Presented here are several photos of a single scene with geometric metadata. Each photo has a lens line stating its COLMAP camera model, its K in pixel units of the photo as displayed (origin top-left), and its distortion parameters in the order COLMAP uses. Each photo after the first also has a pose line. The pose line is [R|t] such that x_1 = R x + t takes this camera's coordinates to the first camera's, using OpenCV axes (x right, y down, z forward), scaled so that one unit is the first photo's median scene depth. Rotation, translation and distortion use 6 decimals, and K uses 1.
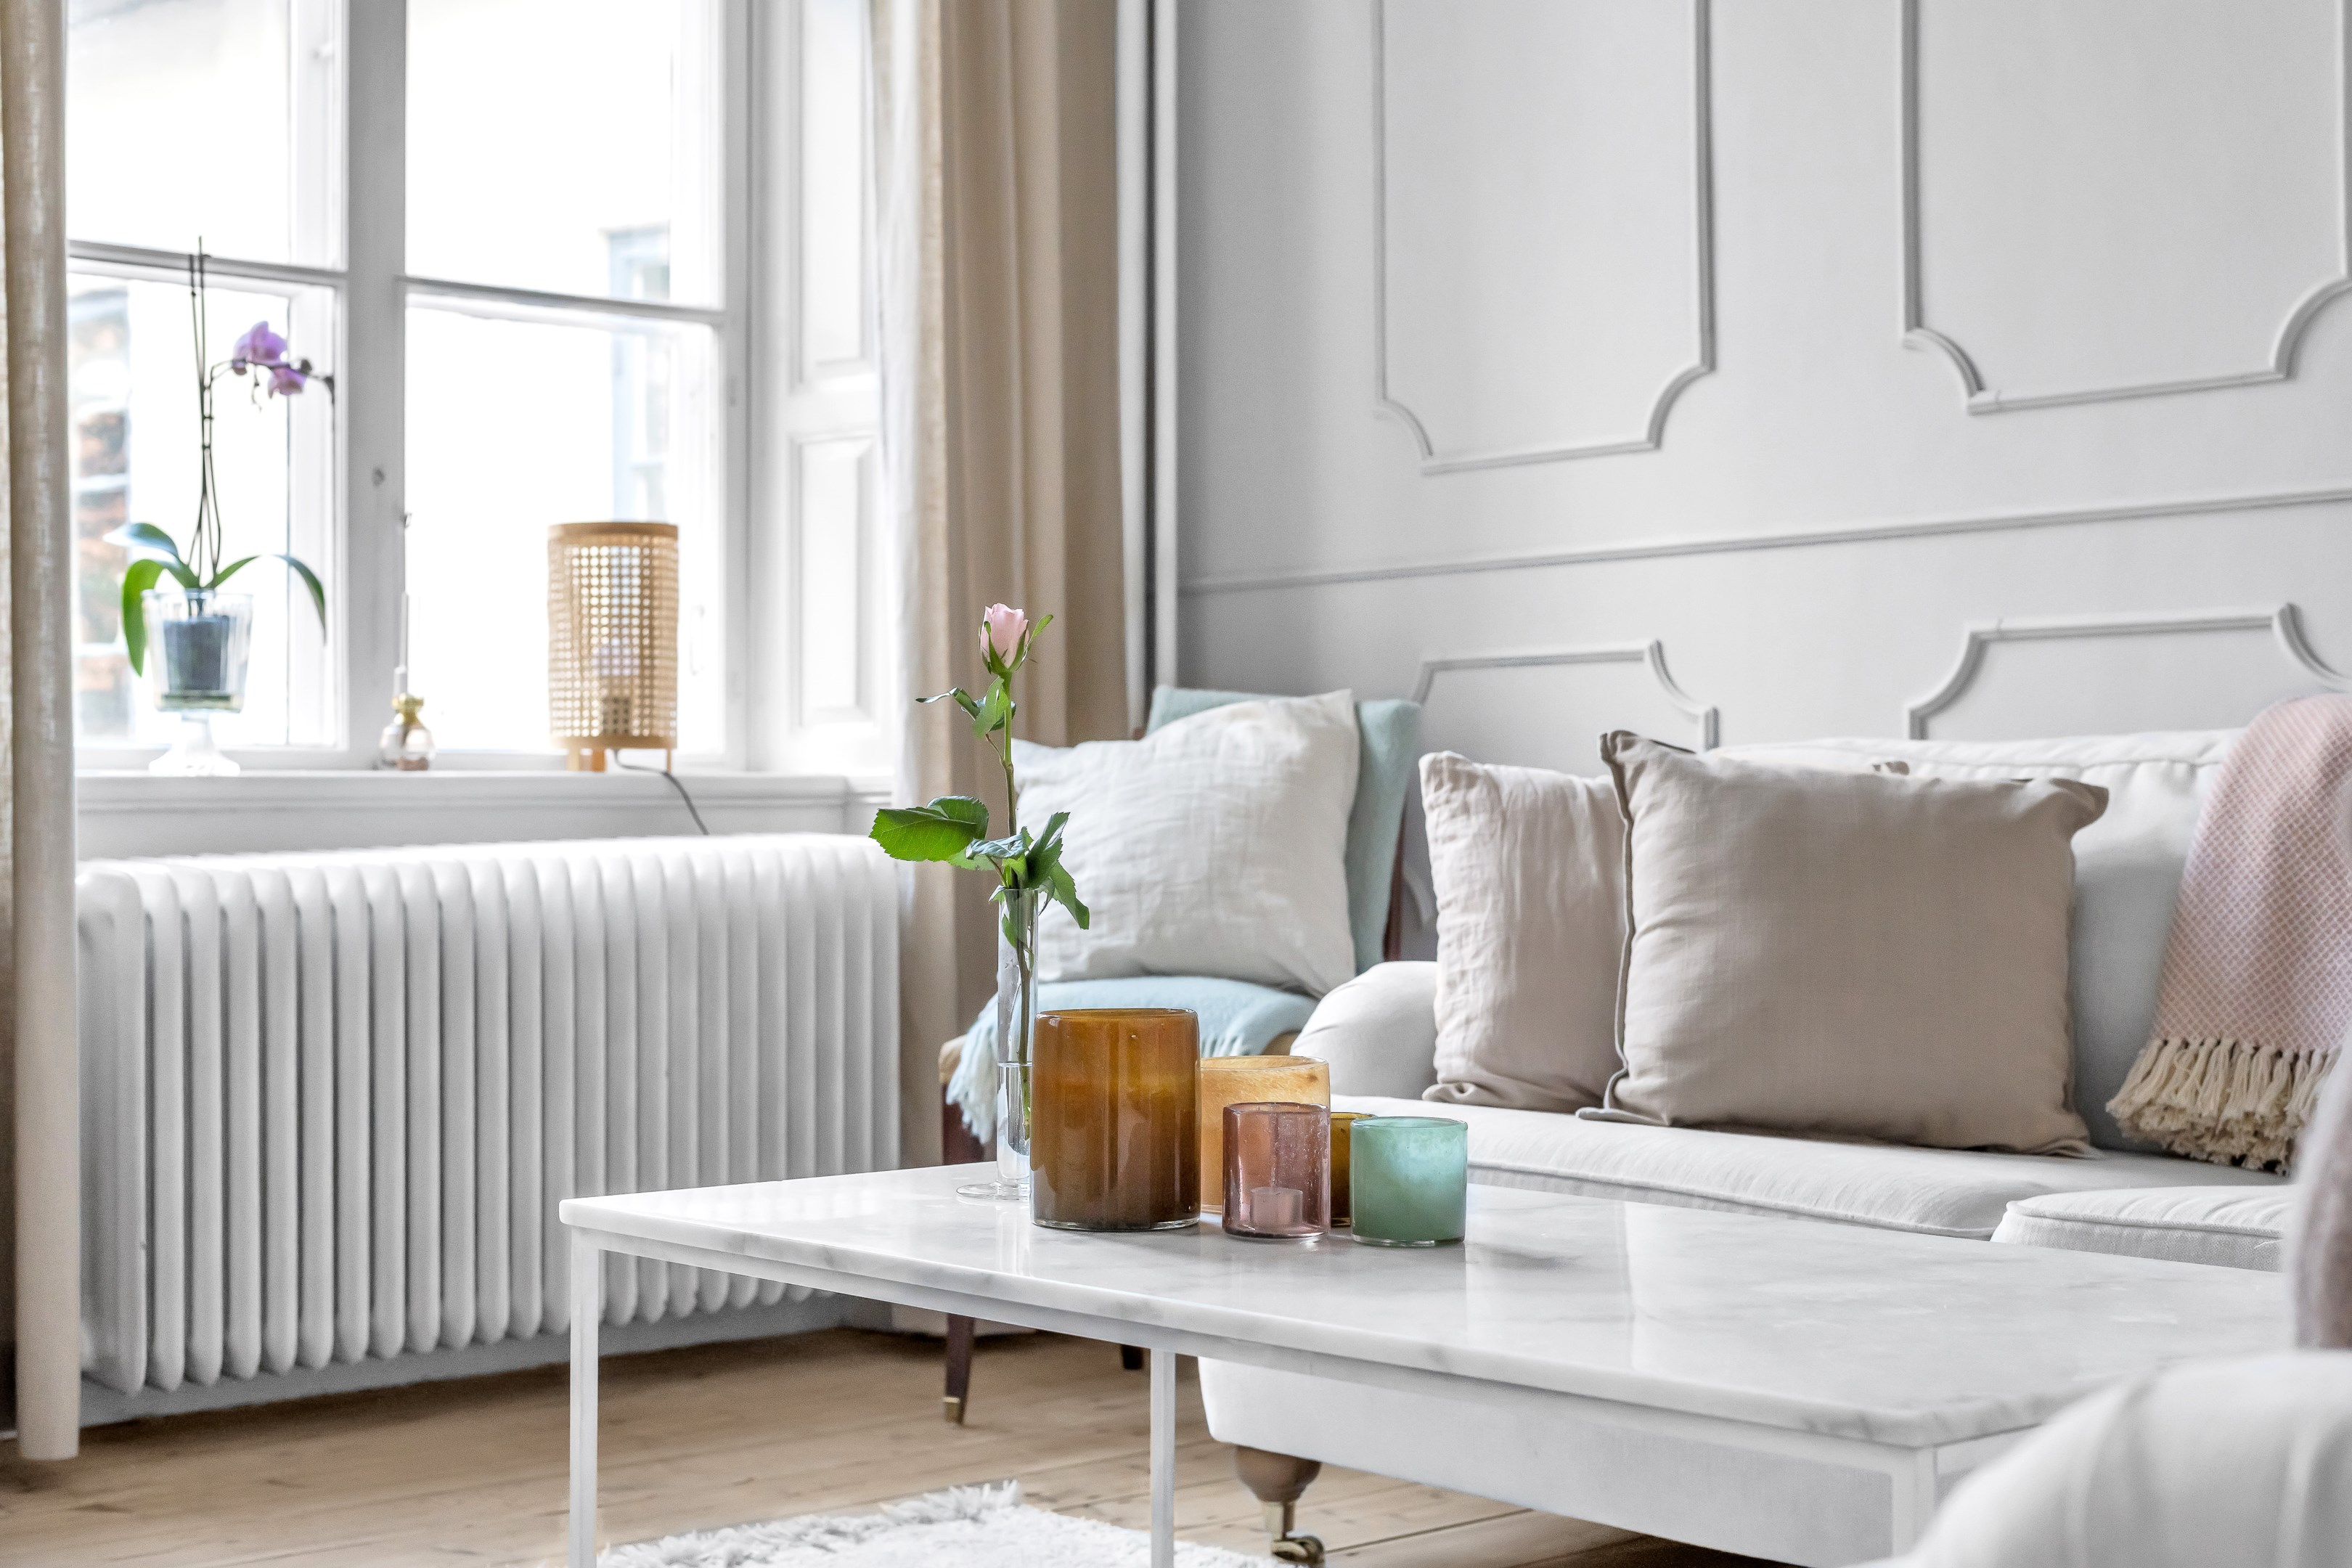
lens RADIAL K [[3497.9, 0, 1176.0], [0, 3497.9, 784.0], [0, 0, 1]] dist [-0.009583, -0.026744]
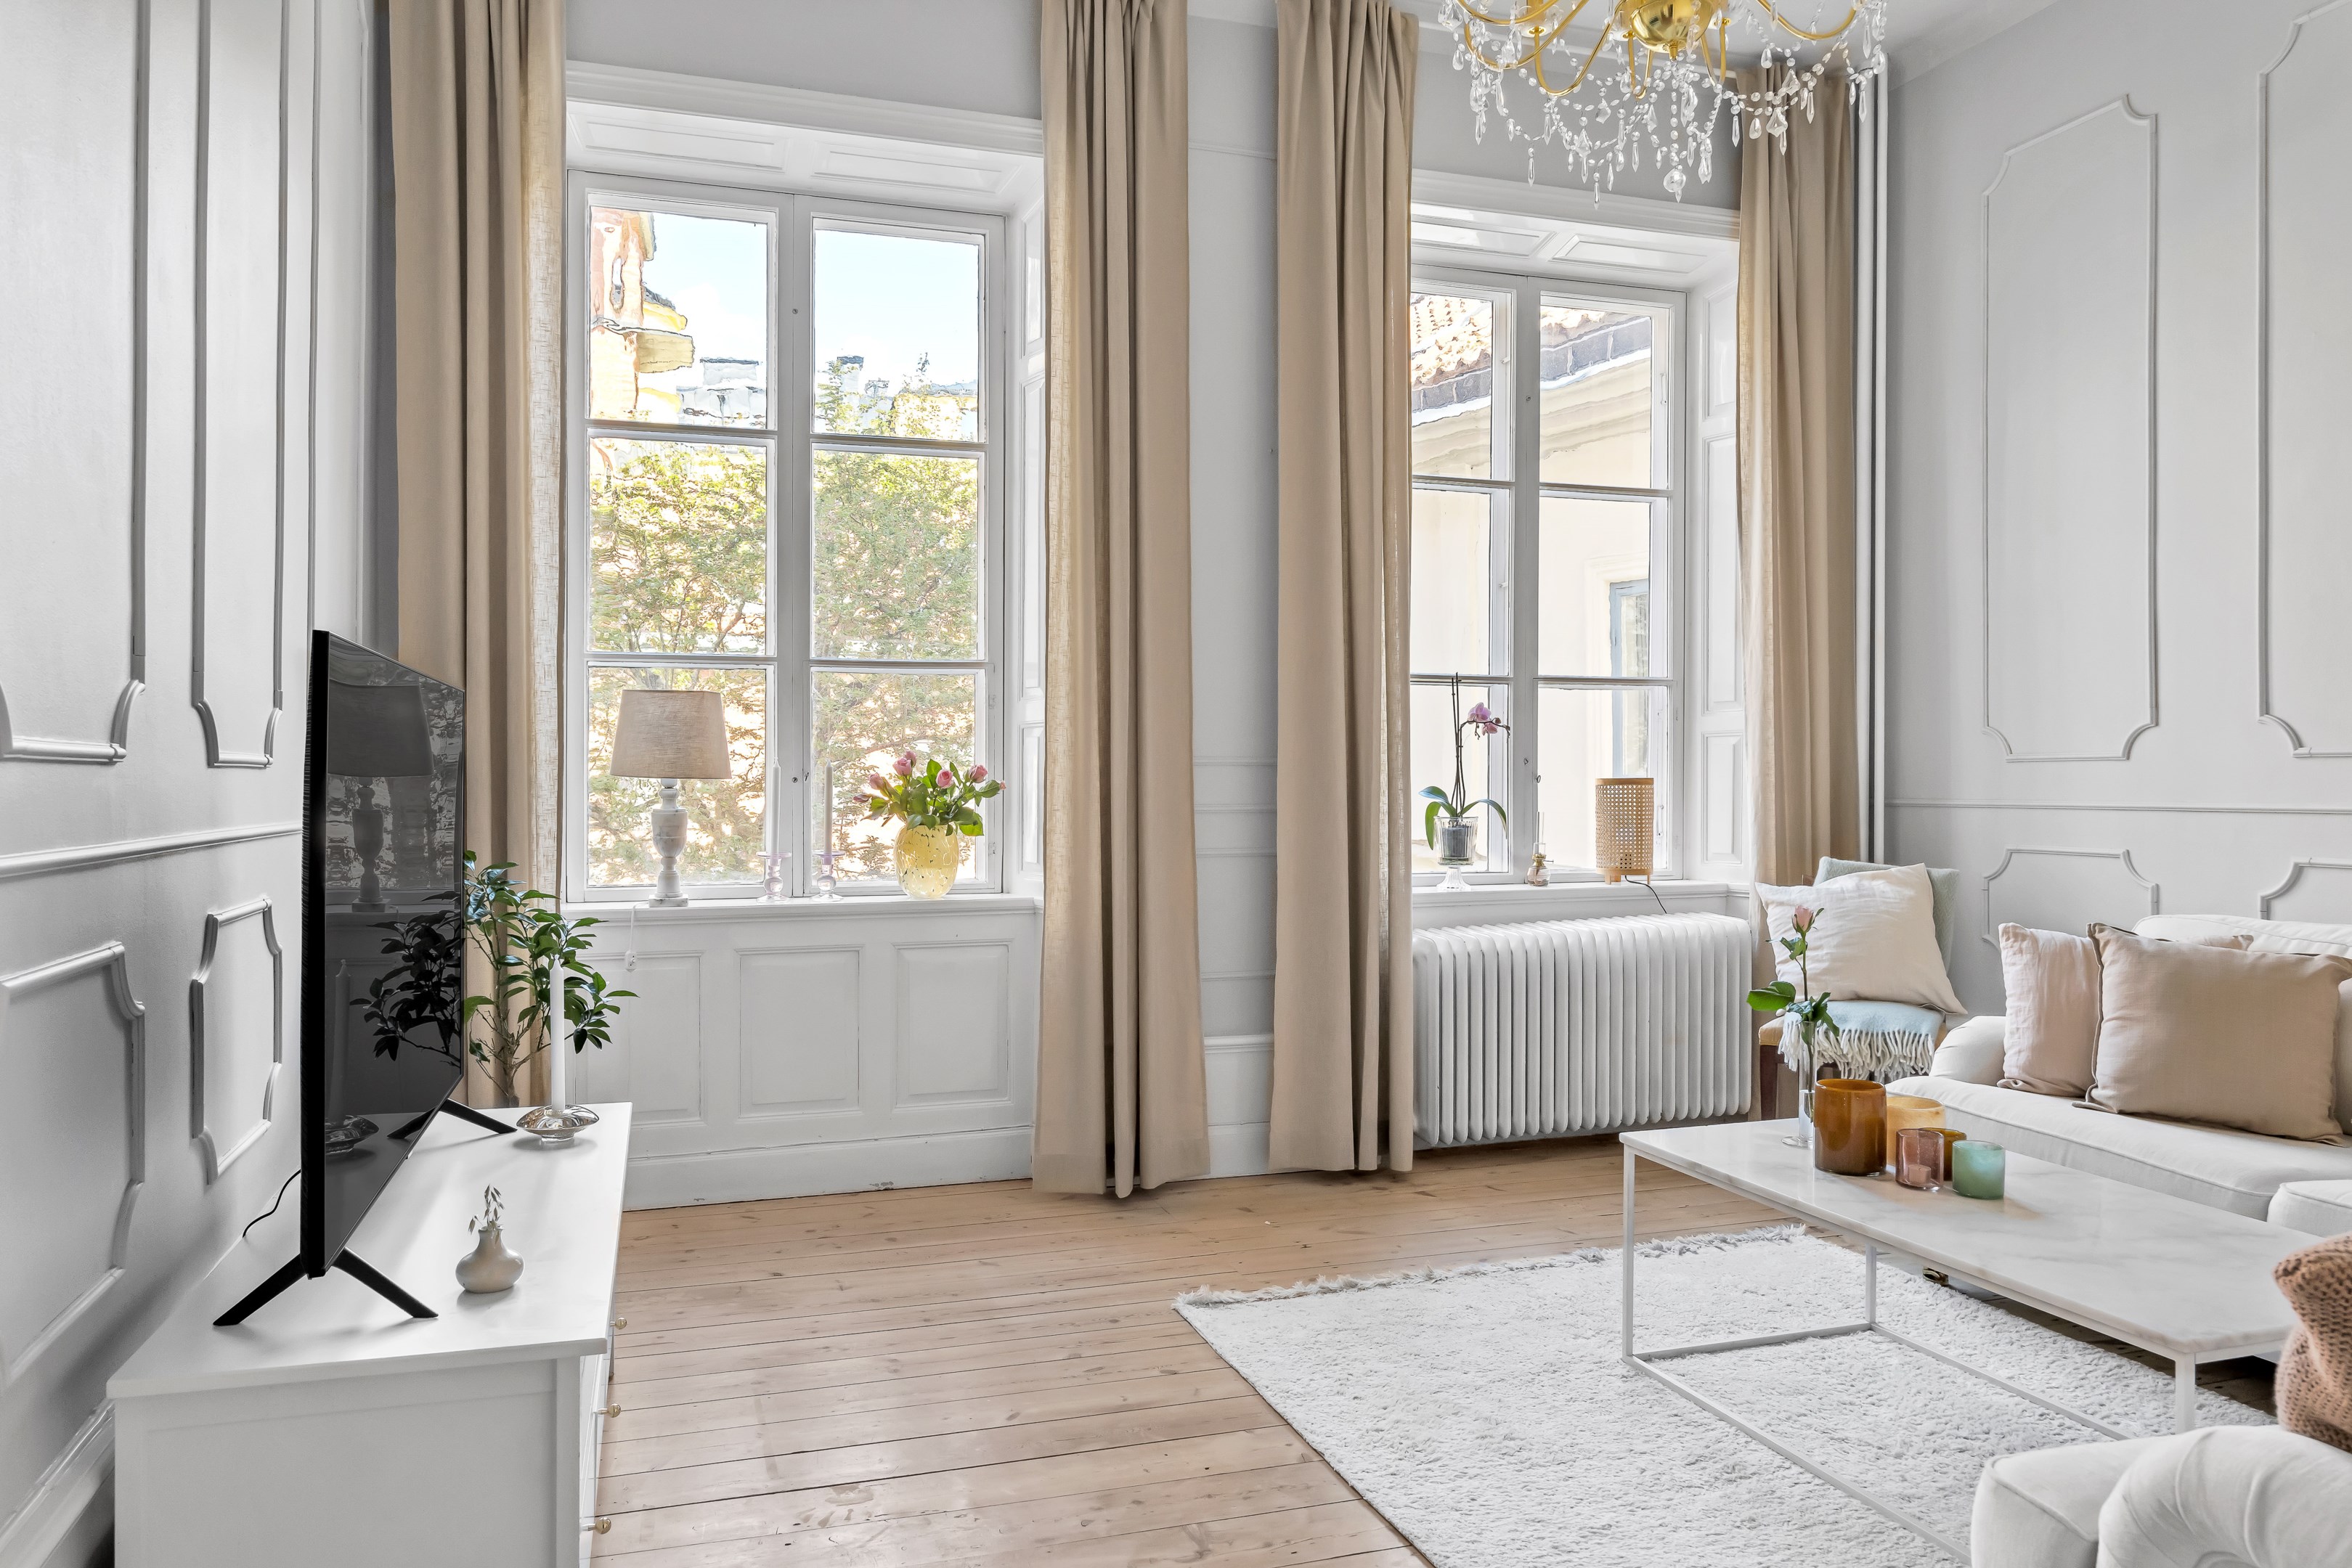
lens RADIAL K [[1623.5, 0, 1176.0], [0, 1623.5, 784.0], [0, 0, 1]] dist [-0.007687, -0.002581]
pose [[0.914668, 0.003867, -0.404188, 0.005908], [-0.000198, 0.999958, 0.009119, -0.097278], [0.404207, -0.008261, 0.914630, -0.151865]]
